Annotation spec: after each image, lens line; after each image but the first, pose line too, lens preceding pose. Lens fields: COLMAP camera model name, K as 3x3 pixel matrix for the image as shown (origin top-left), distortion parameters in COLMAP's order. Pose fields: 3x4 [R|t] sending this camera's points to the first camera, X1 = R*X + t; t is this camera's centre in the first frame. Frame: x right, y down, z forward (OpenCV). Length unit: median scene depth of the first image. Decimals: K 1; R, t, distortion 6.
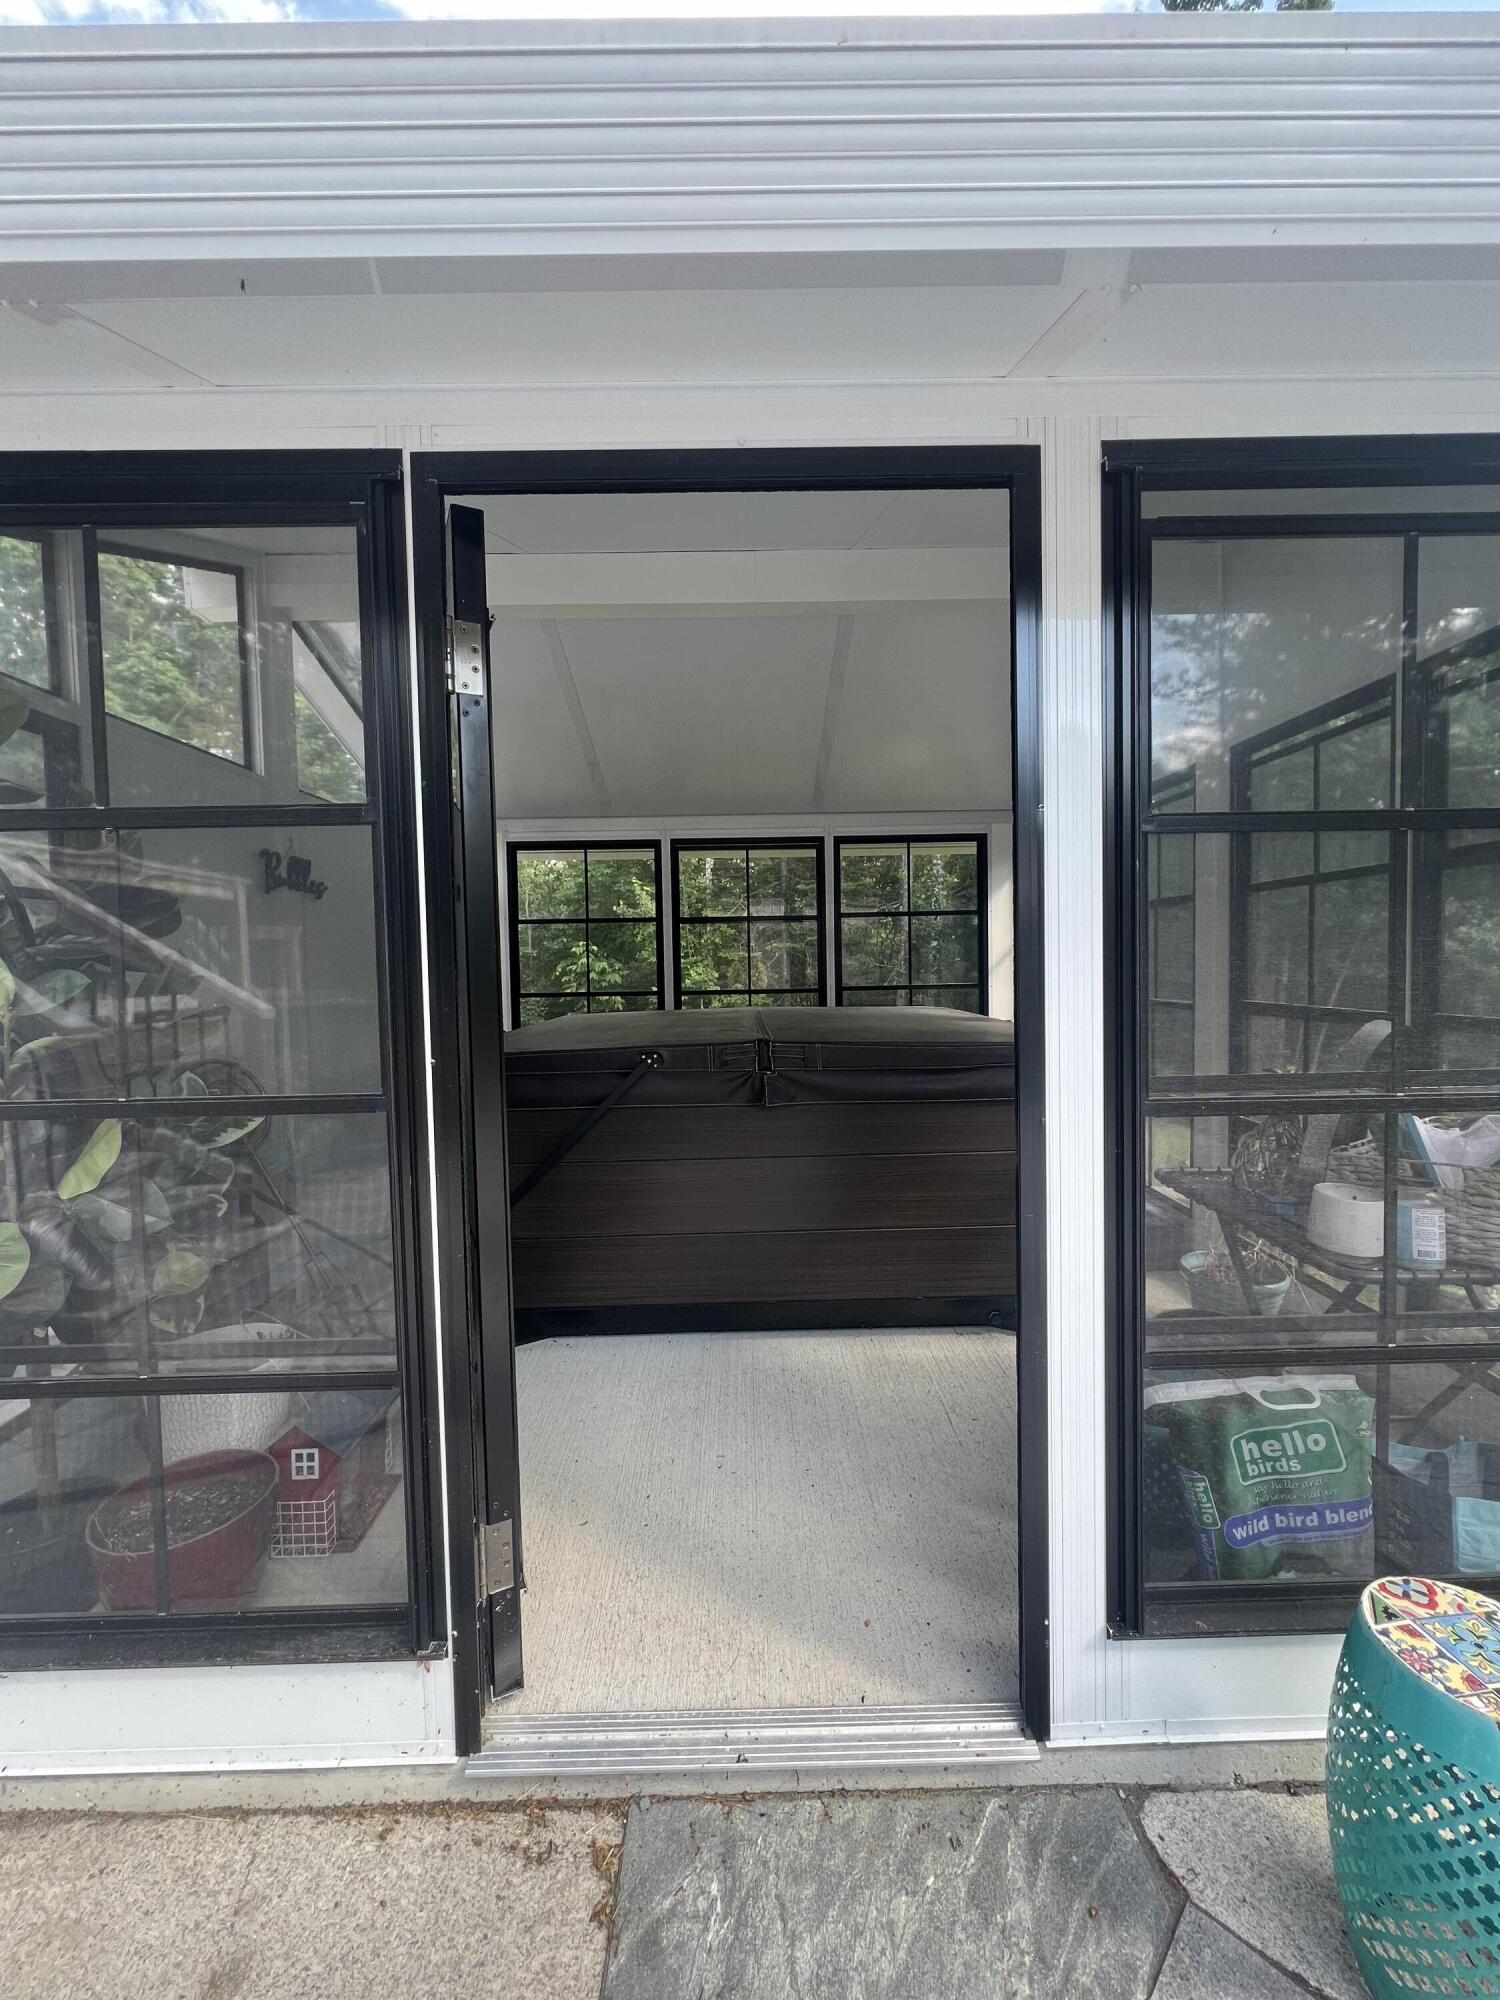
lens RADIAL K [[804.8, 0, 751.9], [0, 804.8, 994.6], [0, 0, 1]] dist [0.003911, 0.000203]
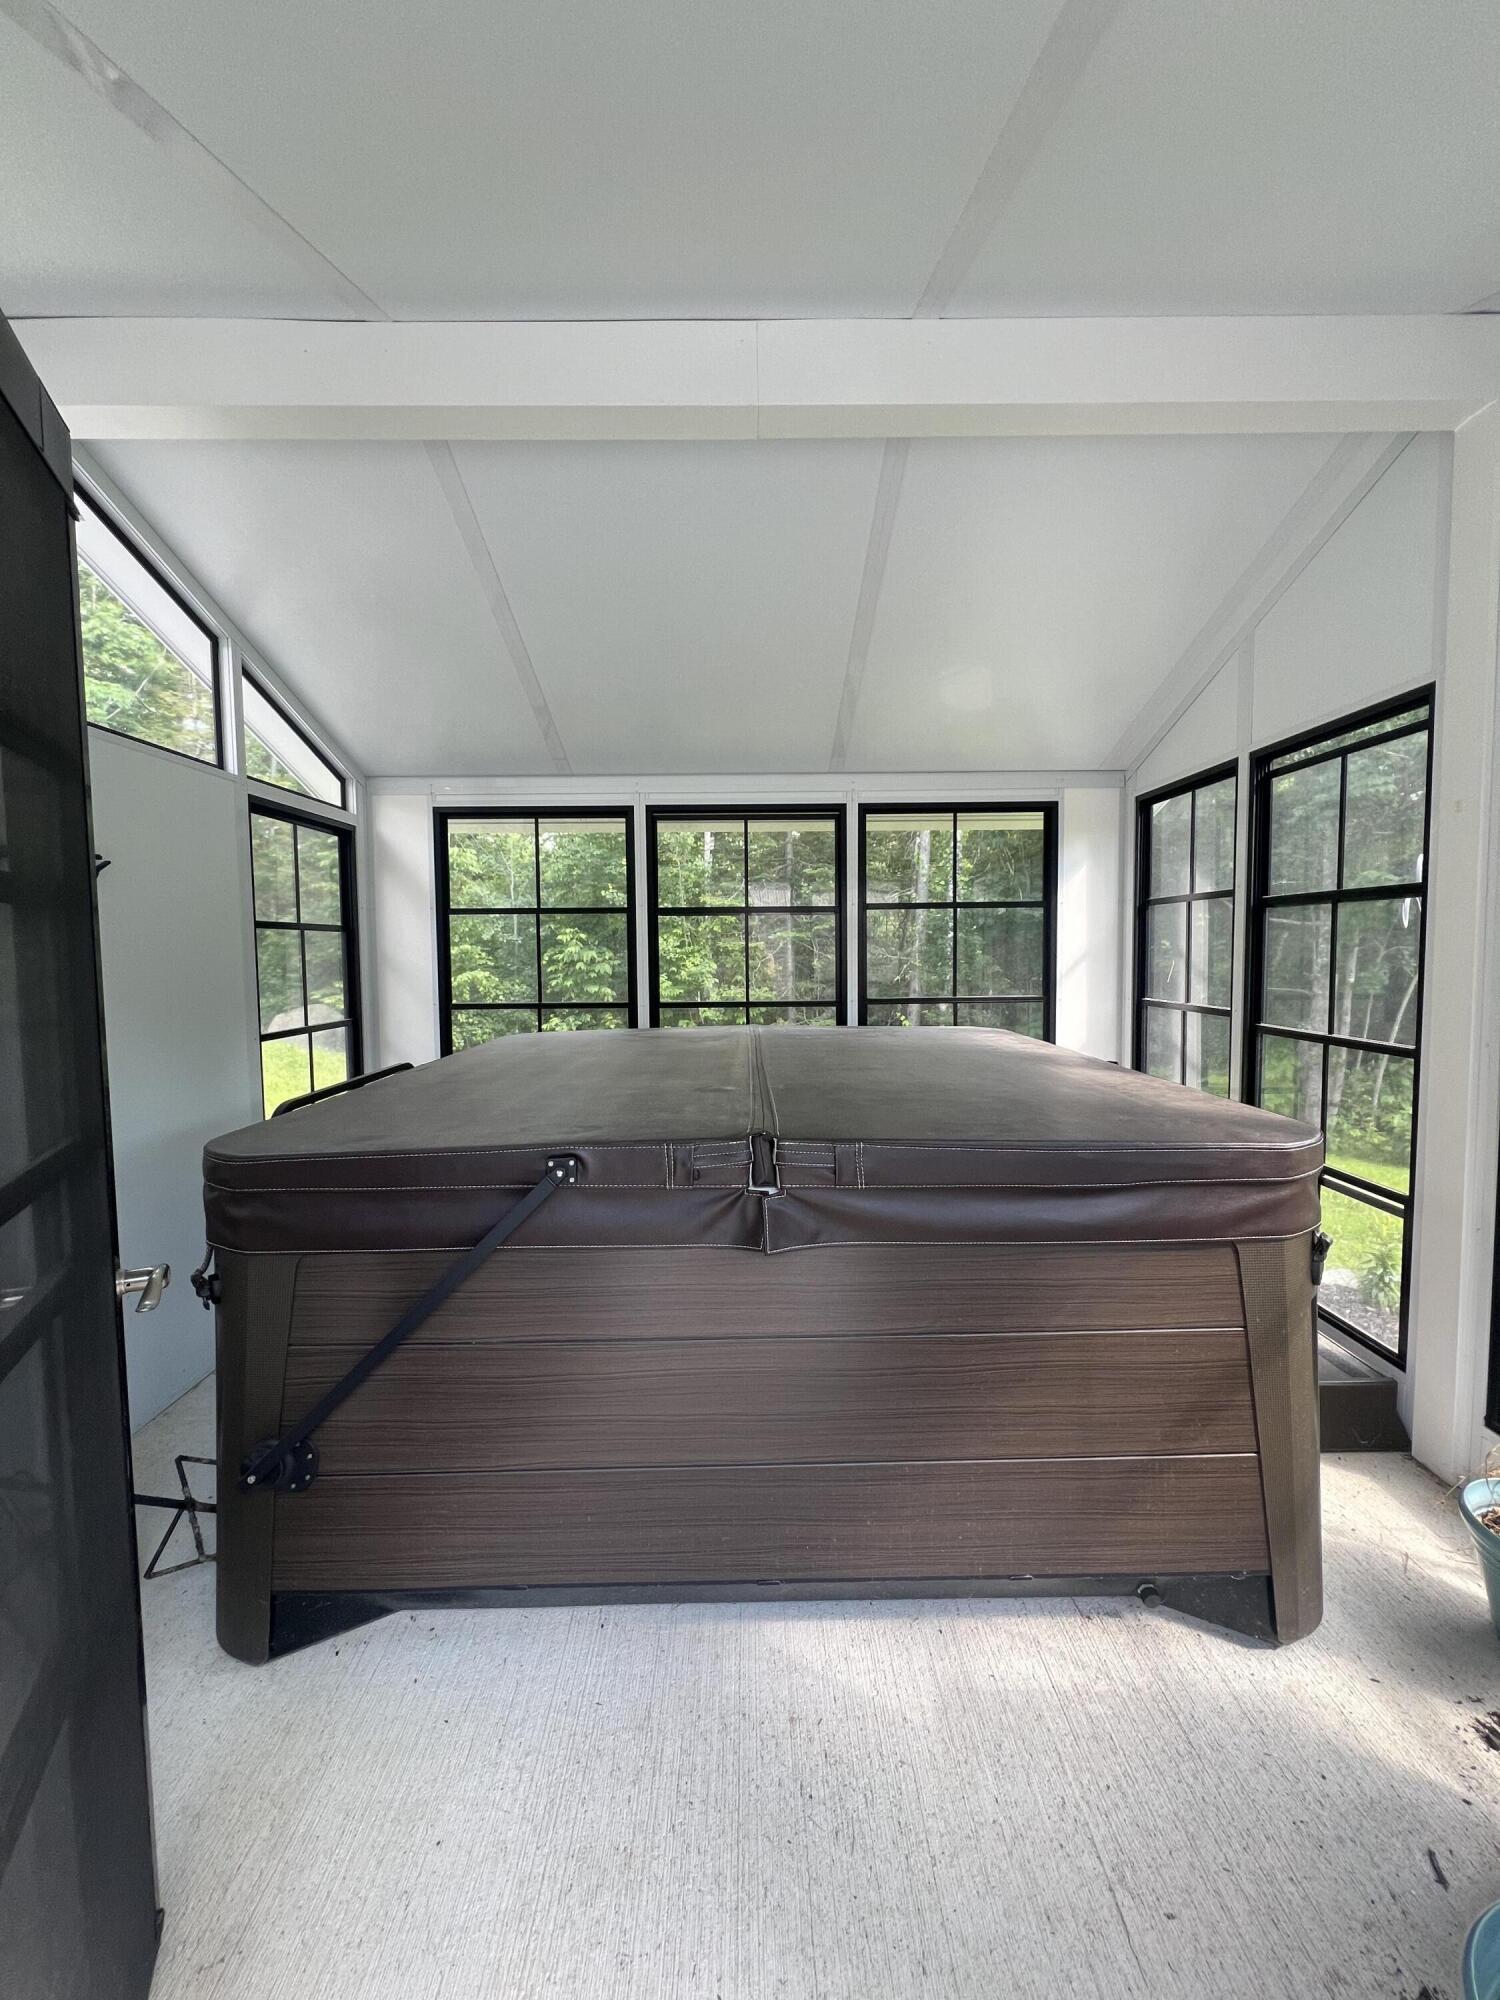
lens RADIAL K [[804.8, 0, 747.8], [0, 804.8, 1002.6], [0, 0, 1]] dist [0.003911, 0.000203]
pose [[0.999928, 0.008842, -0.008066, 0.003715], [-0.008605, 0.999541, 0.029044, -0.026919], [0.008319, -0.028973, 0.999546, 0.217101]]
